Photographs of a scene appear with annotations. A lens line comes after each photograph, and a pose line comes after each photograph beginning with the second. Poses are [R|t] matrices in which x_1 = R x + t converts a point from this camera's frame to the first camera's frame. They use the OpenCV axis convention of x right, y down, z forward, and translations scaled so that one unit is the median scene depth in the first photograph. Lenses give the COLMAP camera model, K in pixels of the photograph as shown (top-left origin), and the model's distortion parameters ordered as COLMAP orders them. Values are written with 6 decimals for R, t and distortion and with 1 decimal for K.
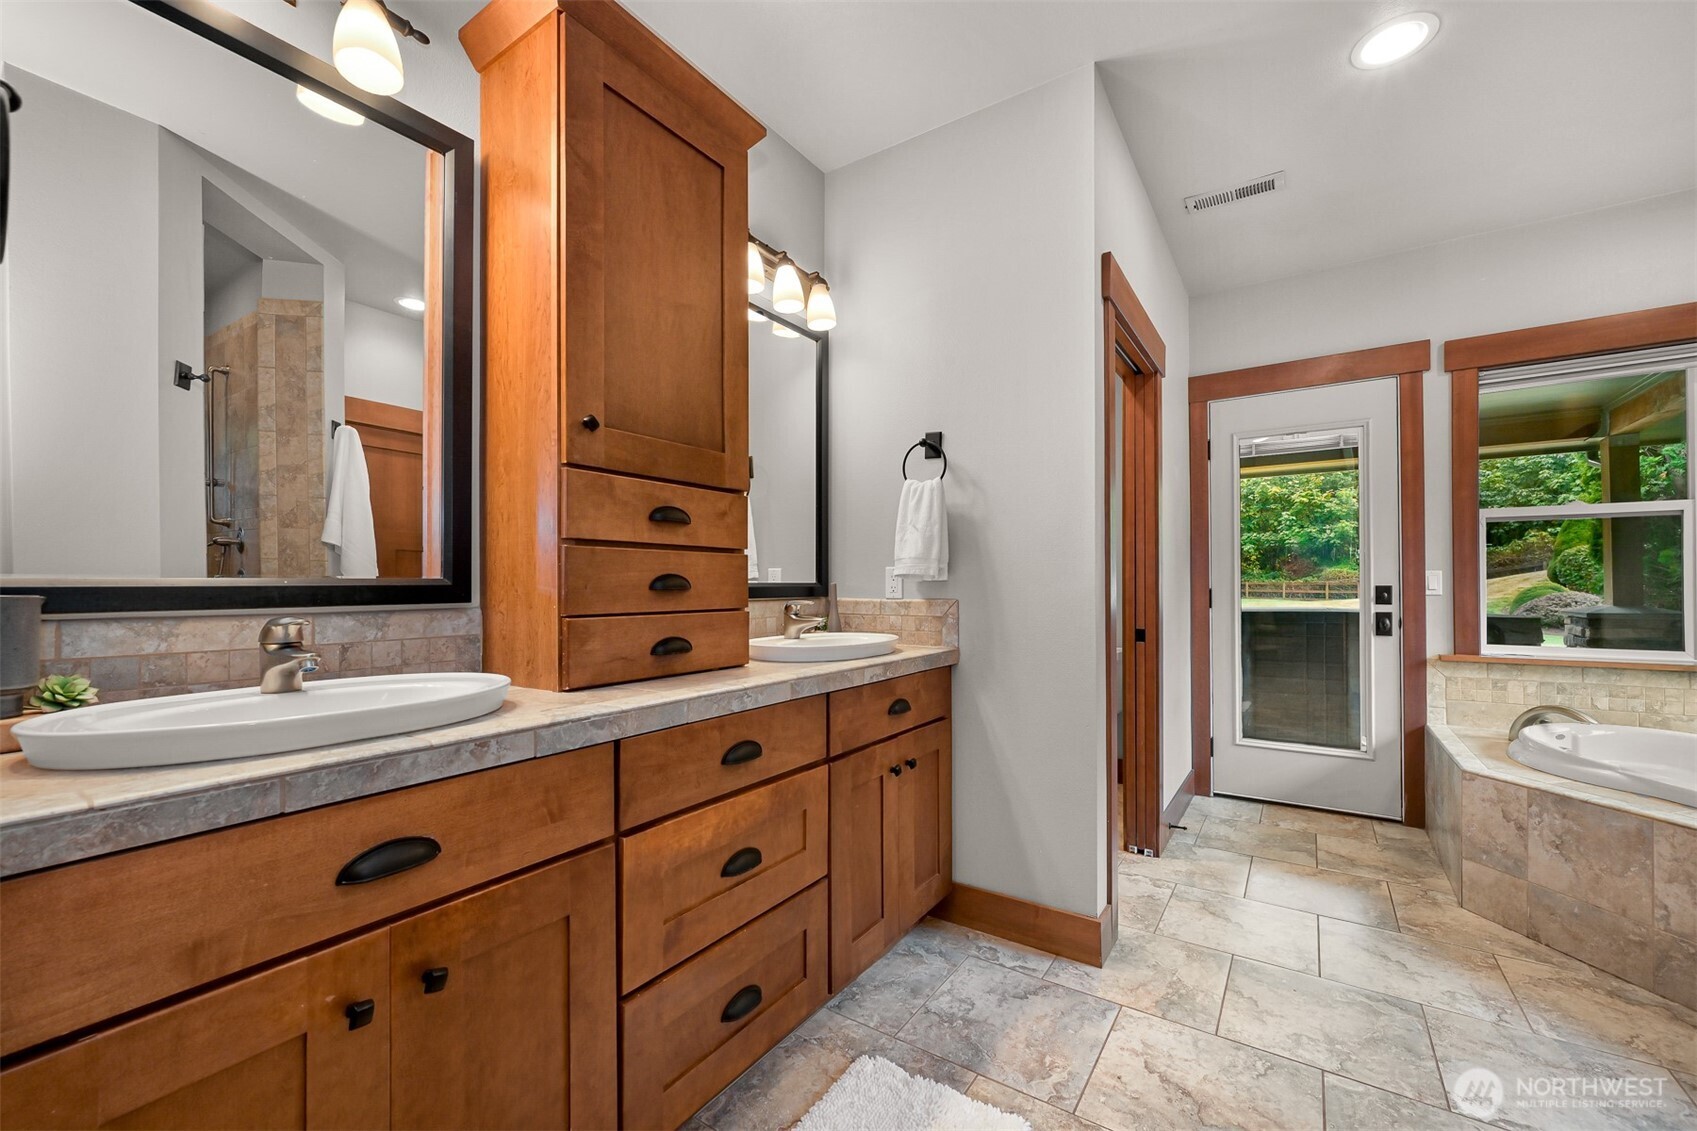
lens RADIAL K [[669.5, 0, 849.4], [0, 669.5, 578.4], [0, 0, 1]] dist [0.002109, 0.000614]
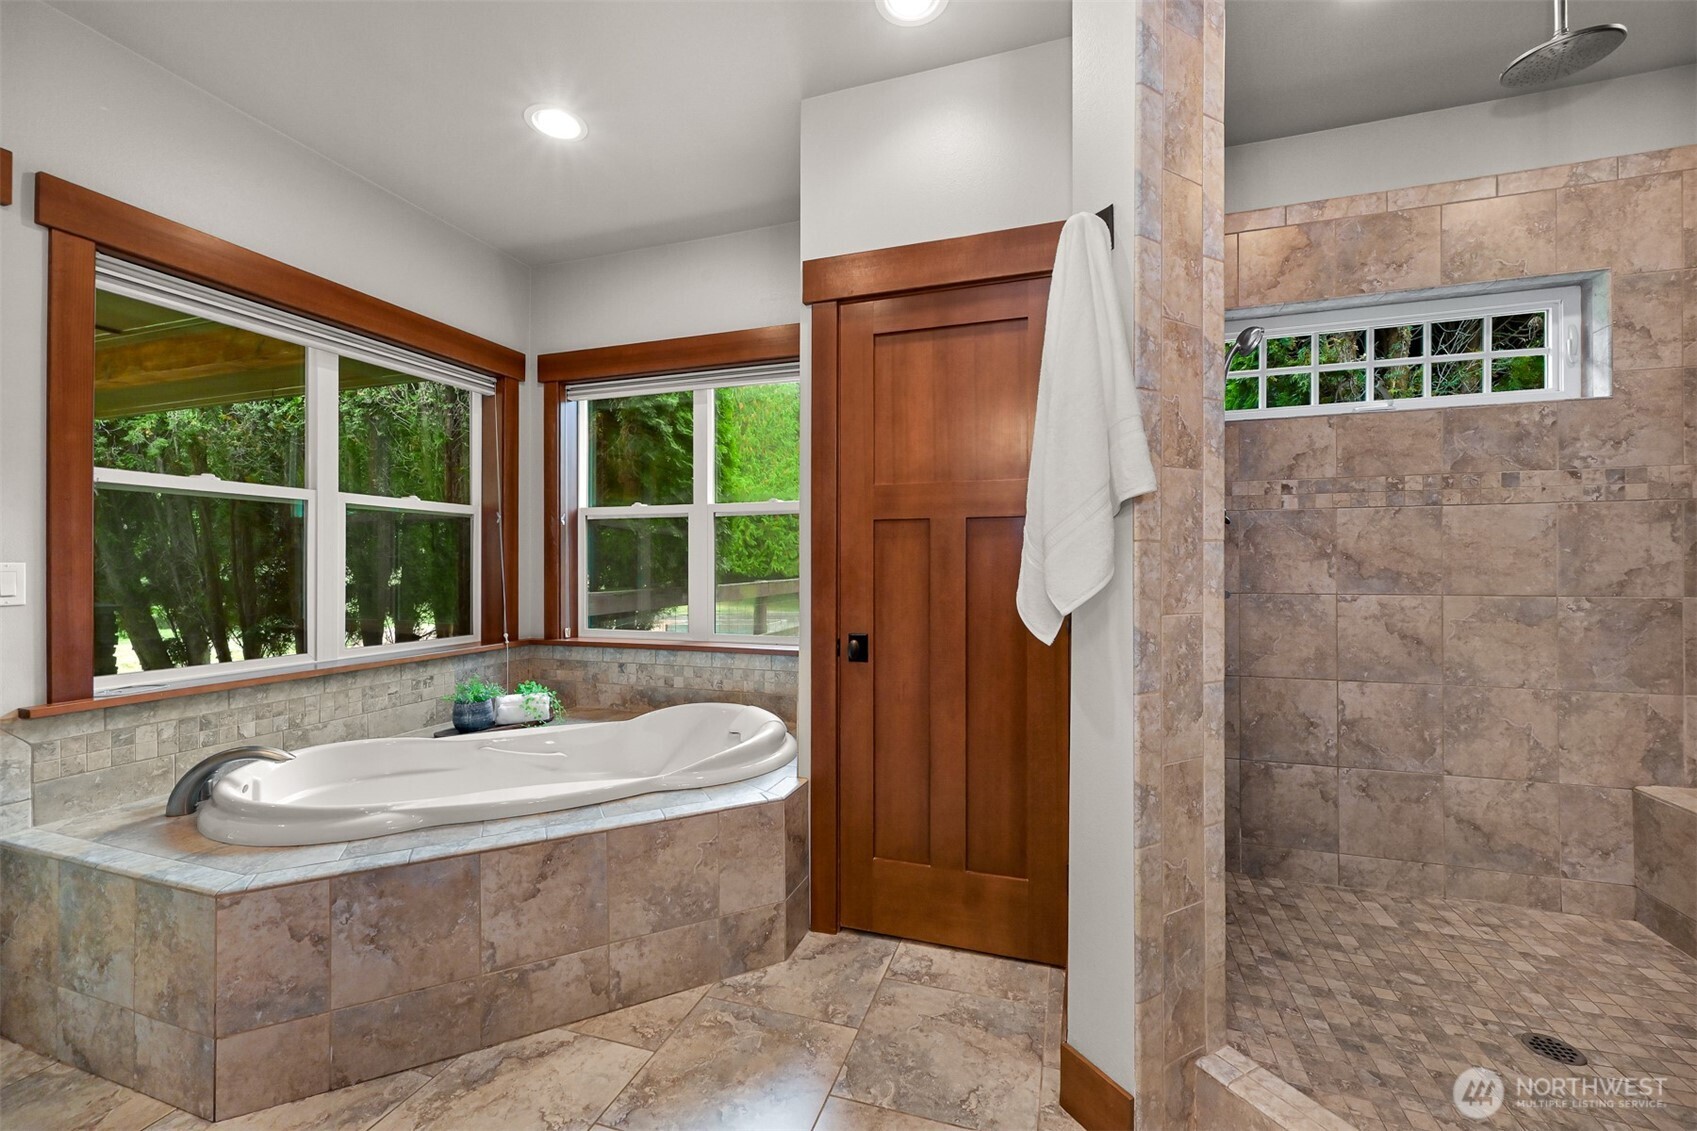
lens RADIAL K [[669.5, 0, 848.7], [0, 669.5, 570.0], [0, 0, 1]] dist [0.002109, 0.000614]
pose [[-0.279795, -0.003112, 0.960055, 0.179845], [-0.010625, 0.999944, 0.000145, -0.017987], [-0.960001, -0.010160, -0.279813, 0.671585]]
